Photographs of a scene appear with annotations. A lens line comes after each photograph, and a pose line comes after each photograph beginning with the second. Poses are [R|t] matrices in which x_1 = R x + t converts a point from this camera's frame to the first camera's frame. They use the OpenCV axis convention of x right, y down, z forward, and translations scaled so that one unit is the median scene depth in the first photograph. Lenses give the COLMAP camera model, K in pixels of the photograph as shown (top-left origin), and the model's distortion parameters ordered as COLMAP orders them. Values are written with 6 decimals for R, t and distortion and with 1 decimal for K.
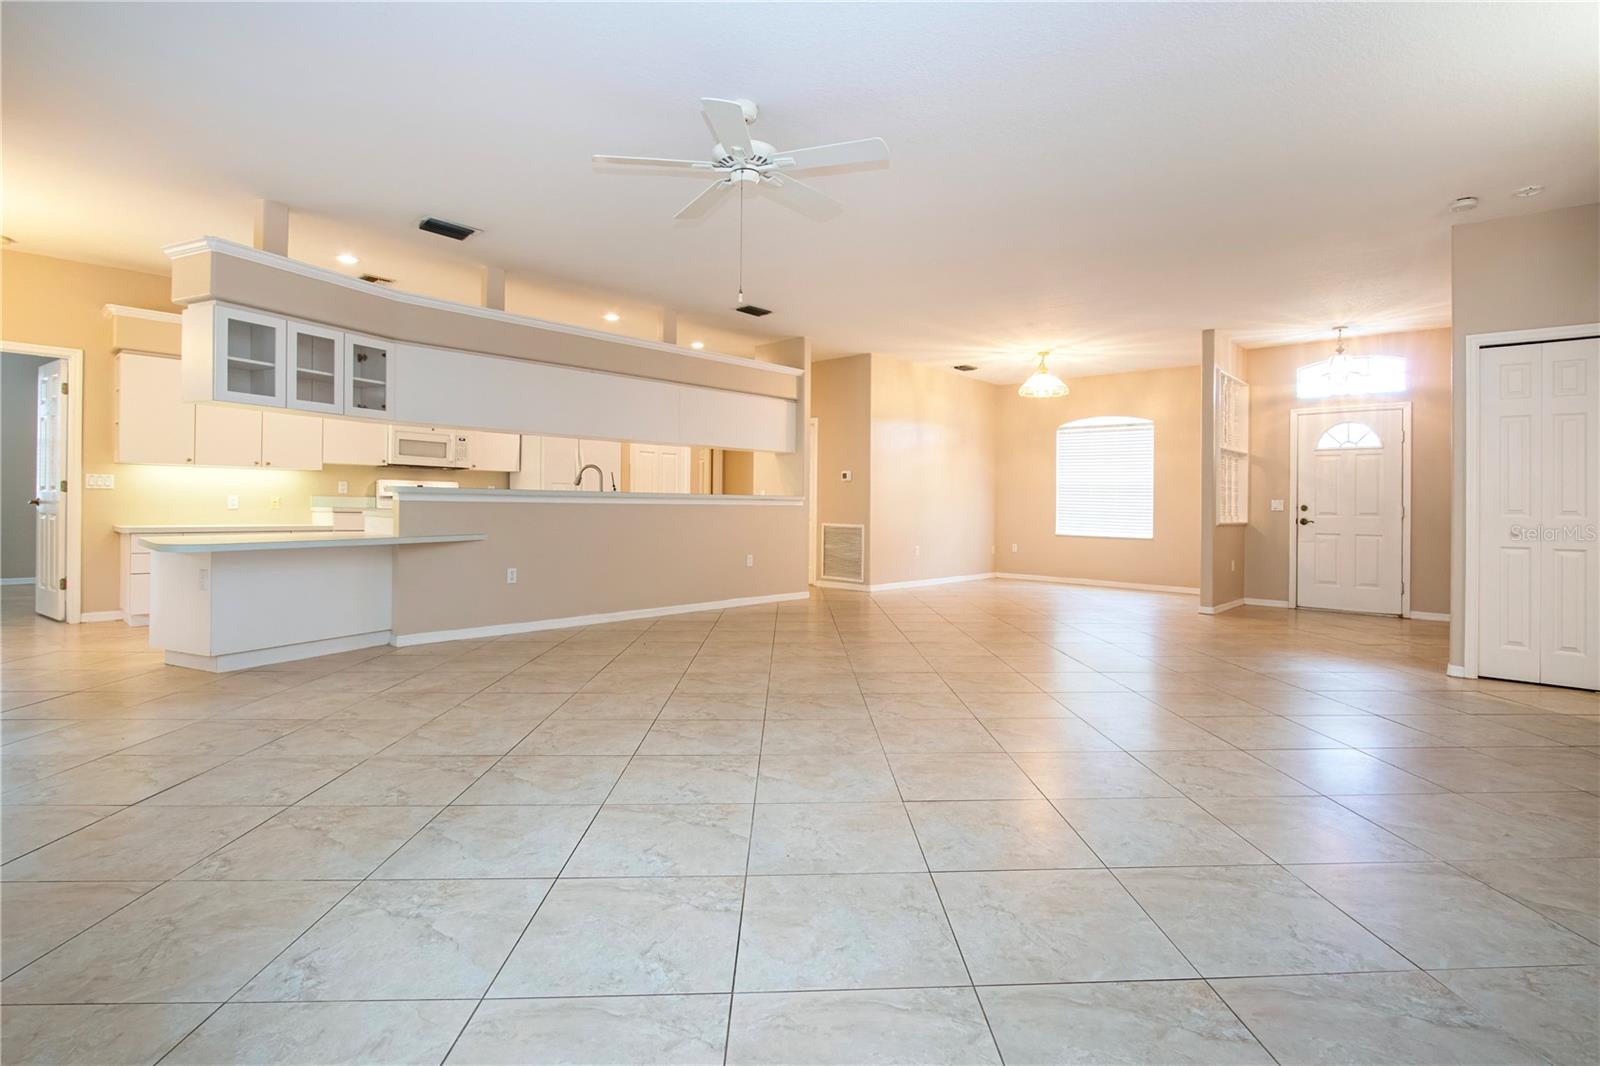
lens RADIAL K [[786.8, 0, 843.8], [0, 786.8, 508.0], [0, 0, 1]] dist [-0.011708, 0.004507]
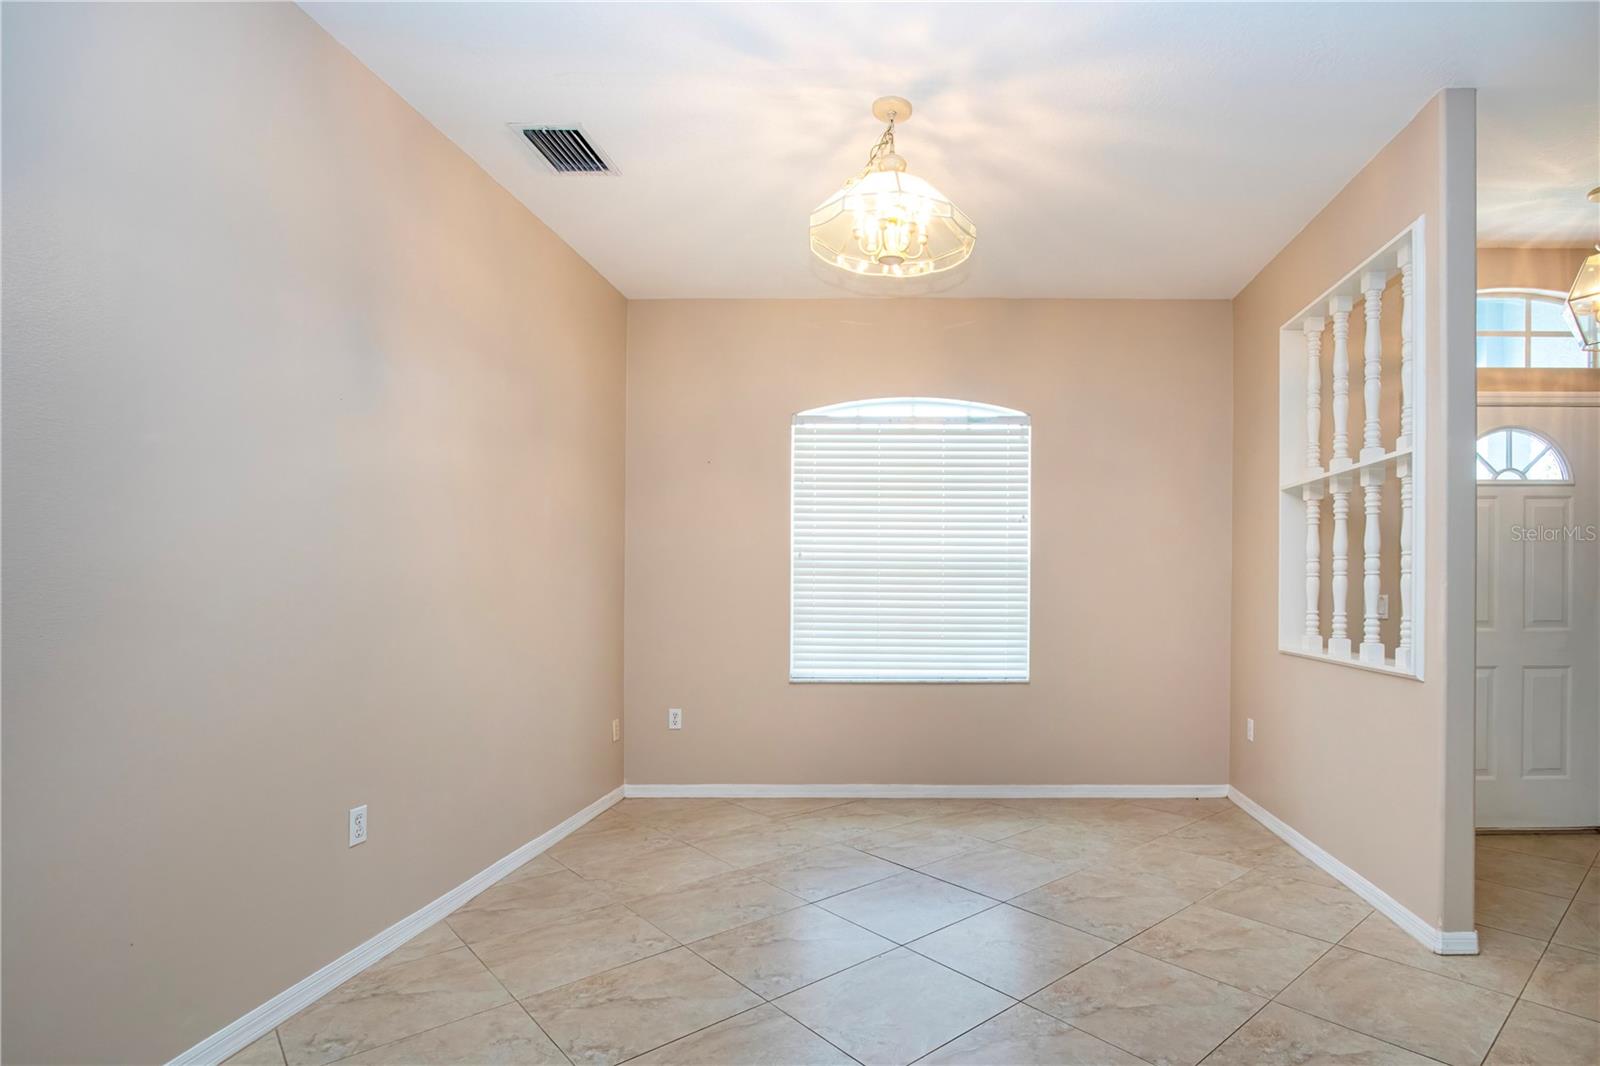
lens RADIAL K [[786.8, 0, 924.5], [0, 786.8, 588.7], [0, 0, 1]] dist [-0.011708, 0.004507]
pose [[0.740640, -0.009101, 0.671840, 0.064951], [0.011371, 0.999935, 0.001010, -0.017171], [-0.671805, 0.006892, 0.740696, 0.874170]]
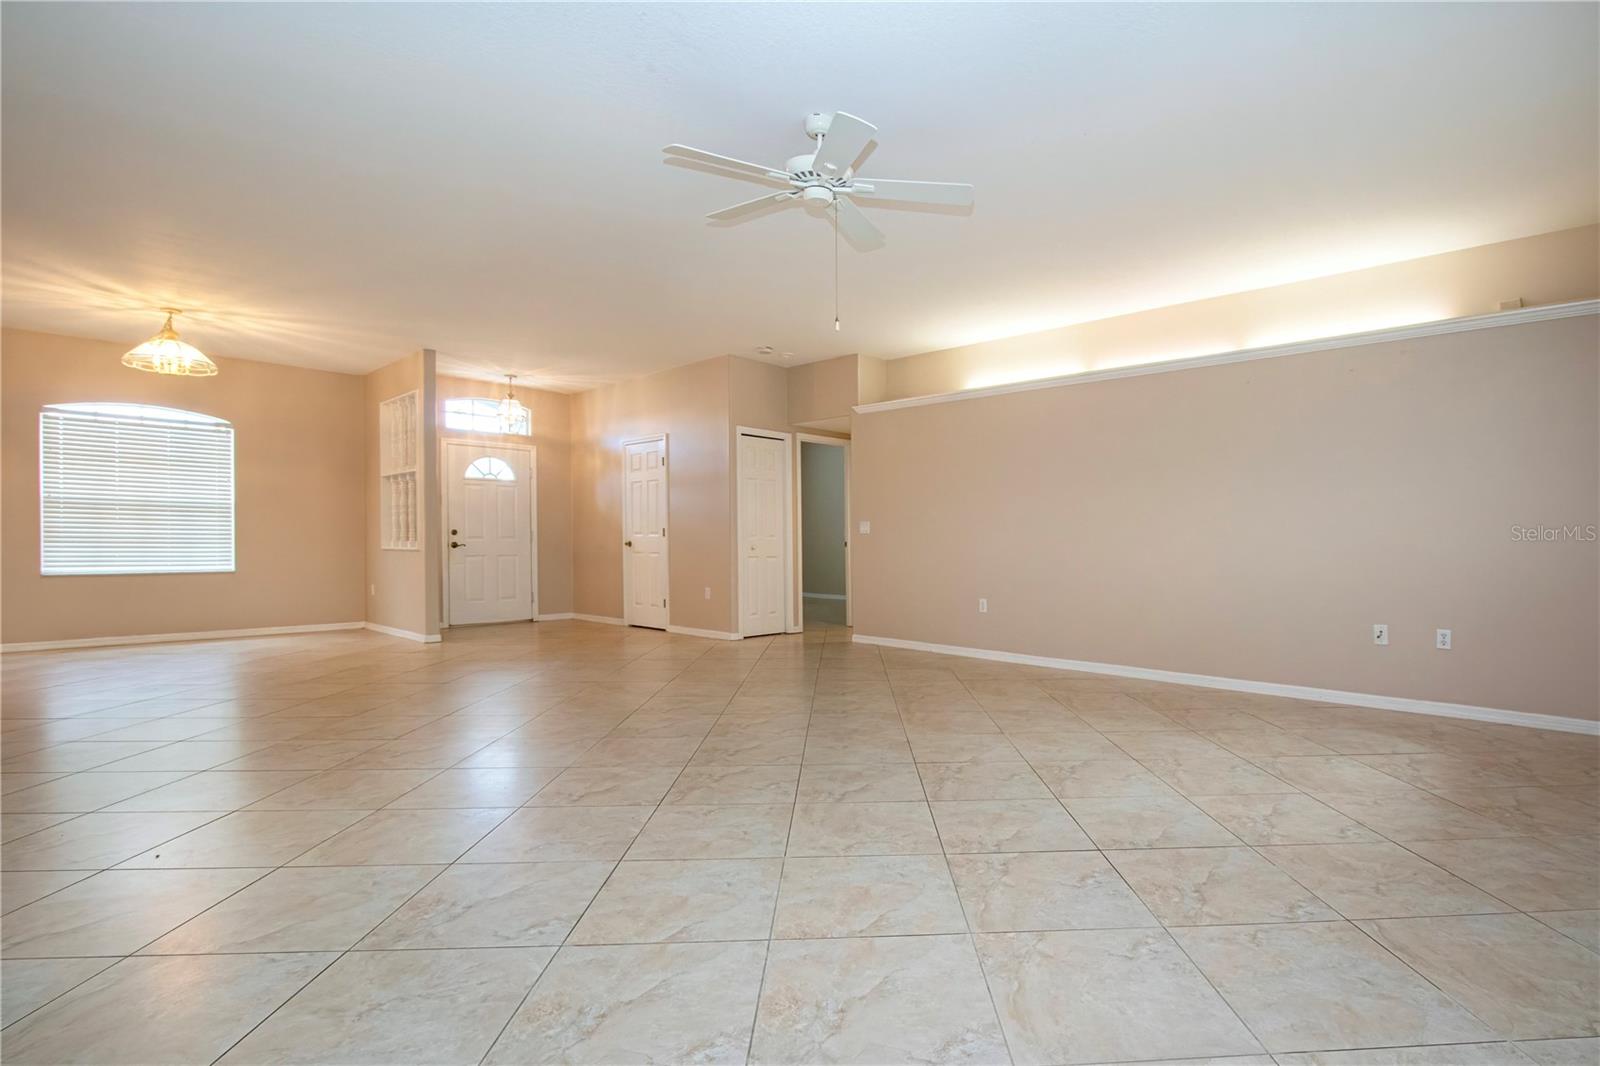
lens RADIAL K [[786.8, 0, 889.9], [0, 786.8, 557.5], [0, 0, 1]] dist [-0.011708, 0.004507]
pose [[-0.050249, -0.039402, 0.997959, -0.519334], [-0.002181, 0.999223, 0.039343, -0.009195], [-0.998734, -0.000200, -0.050296, 0.469363]]
